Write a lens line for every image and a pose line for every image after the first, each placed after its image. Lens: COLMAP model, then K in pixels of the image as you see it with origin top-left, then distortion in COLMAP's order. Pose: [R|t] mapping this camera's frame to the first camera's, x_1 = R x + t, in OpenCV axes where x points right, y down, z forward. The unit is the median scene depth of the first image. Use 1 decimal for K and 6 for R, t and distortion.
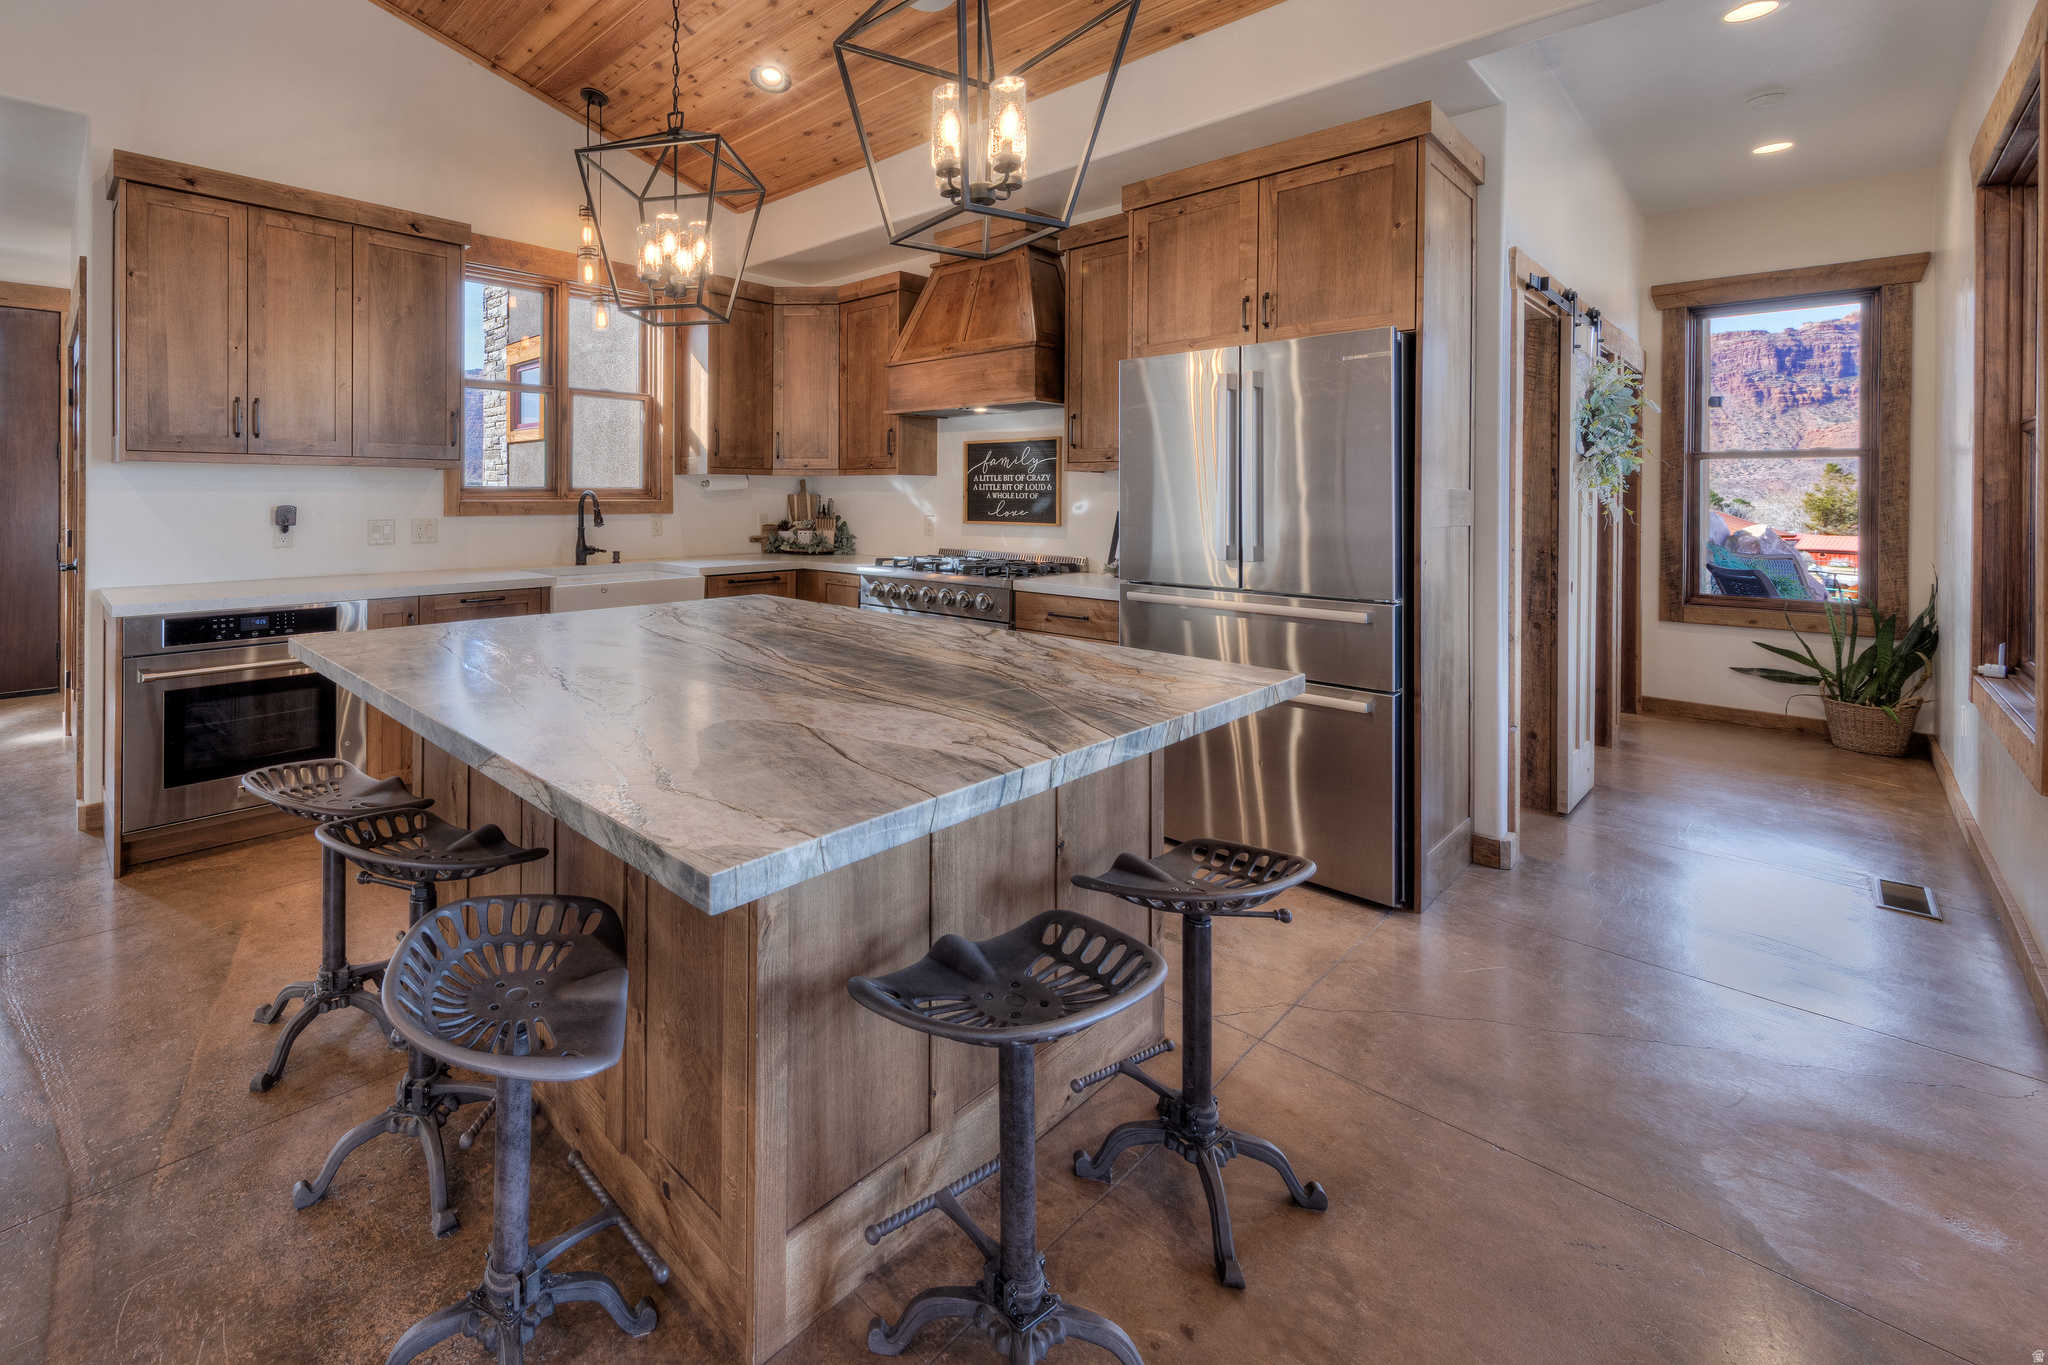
lens RADIAL K [[880.5, 0, 794.4], [0, 880.5, 495.6], [0, 0, 1]] dist [0.005054, -0.000520]
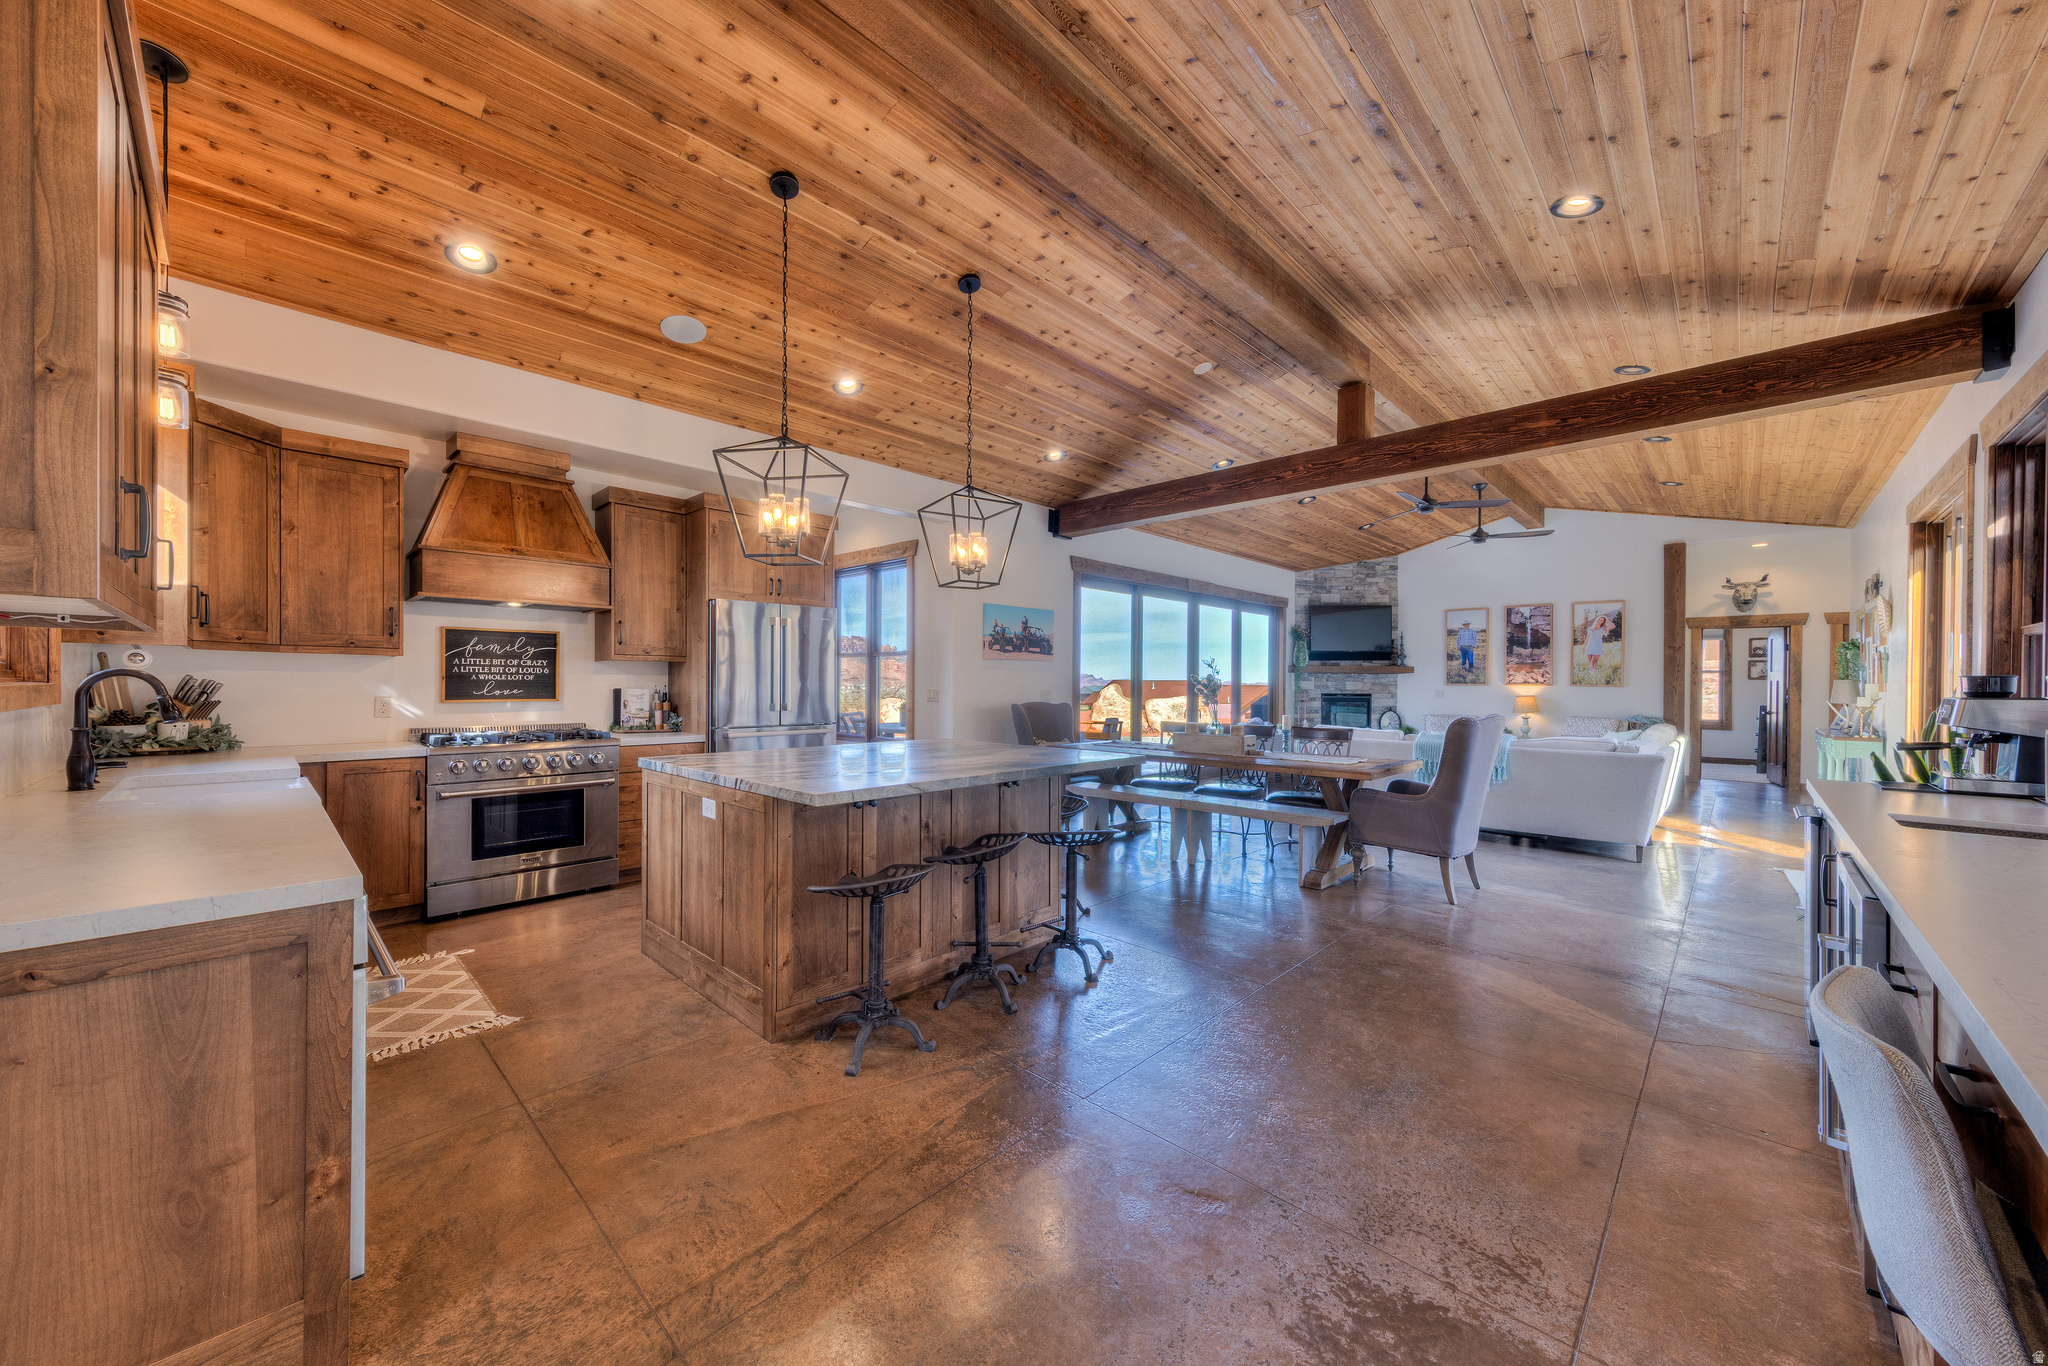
lens RADIAL K [[737.5, 0, 1023.7], [0, 737.5, 687.1], [0, 0, 1]] dist [0.004922, -0.001030]
pose [[-0.090306, -0.010322, 0.995861, -0.842930], [-0.005346, 0.999937, 0.009880, -0.000091], [-0.995900, -0.004432, -0.090355, 0.413819]]
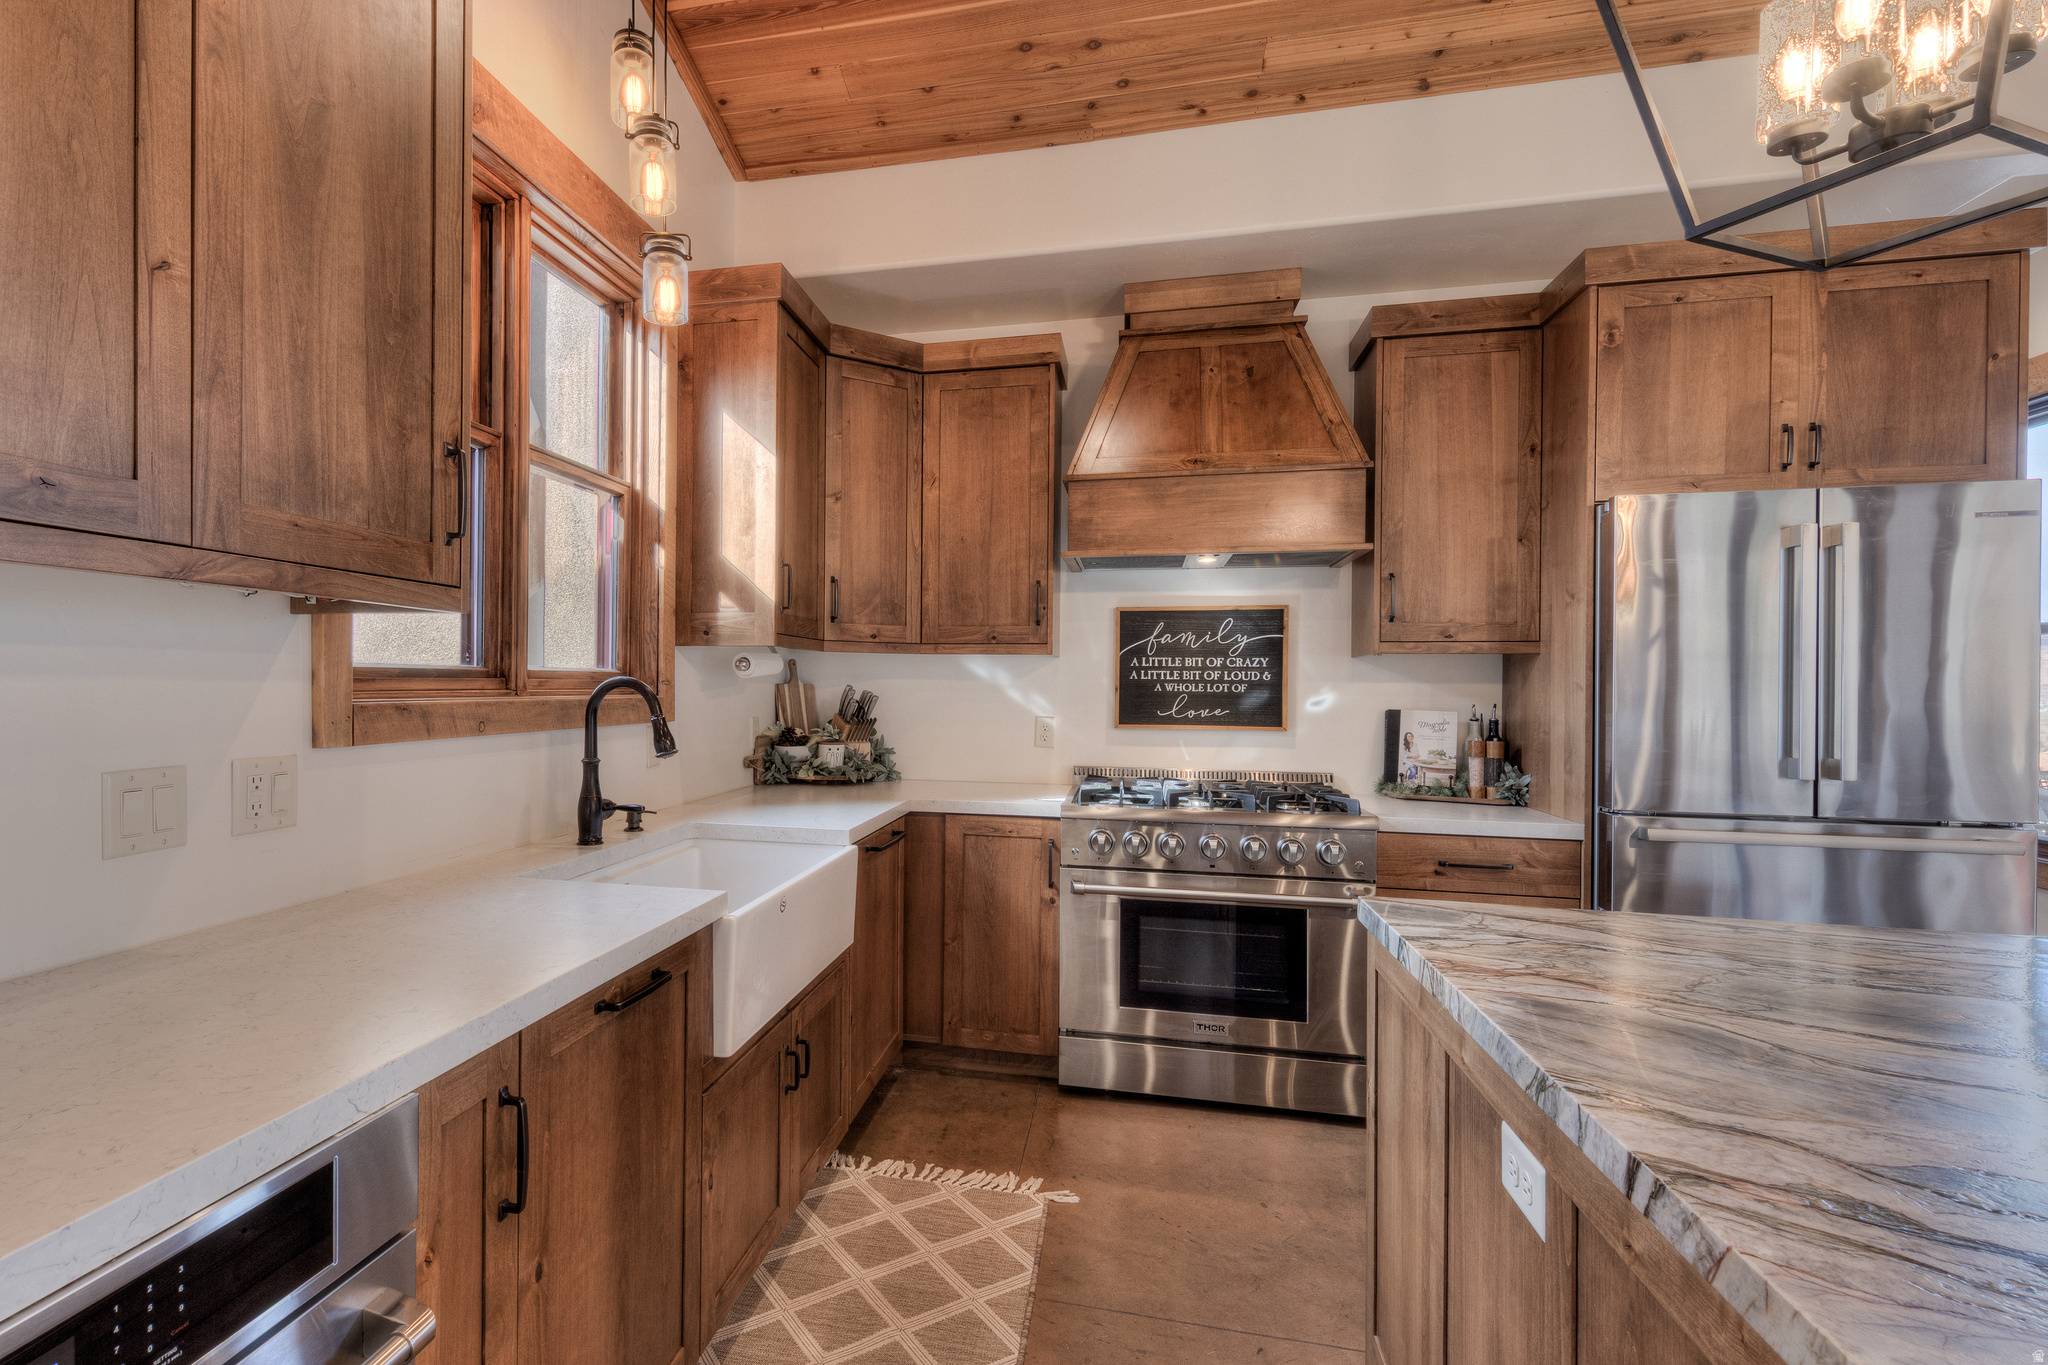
lens RADIAL K [[976.5, 0, 892.2], [0, 976.5, 689.1], [0, 0, 1]] dist [0.009780, -0.002523]
pose [[0.820101, -0.000877, 0.572218, -0.415575], [-0.003439, 0.999973, 0.006462, -0.002976], [-0.572208, -0.007267, 0.820076, 0.529498]]
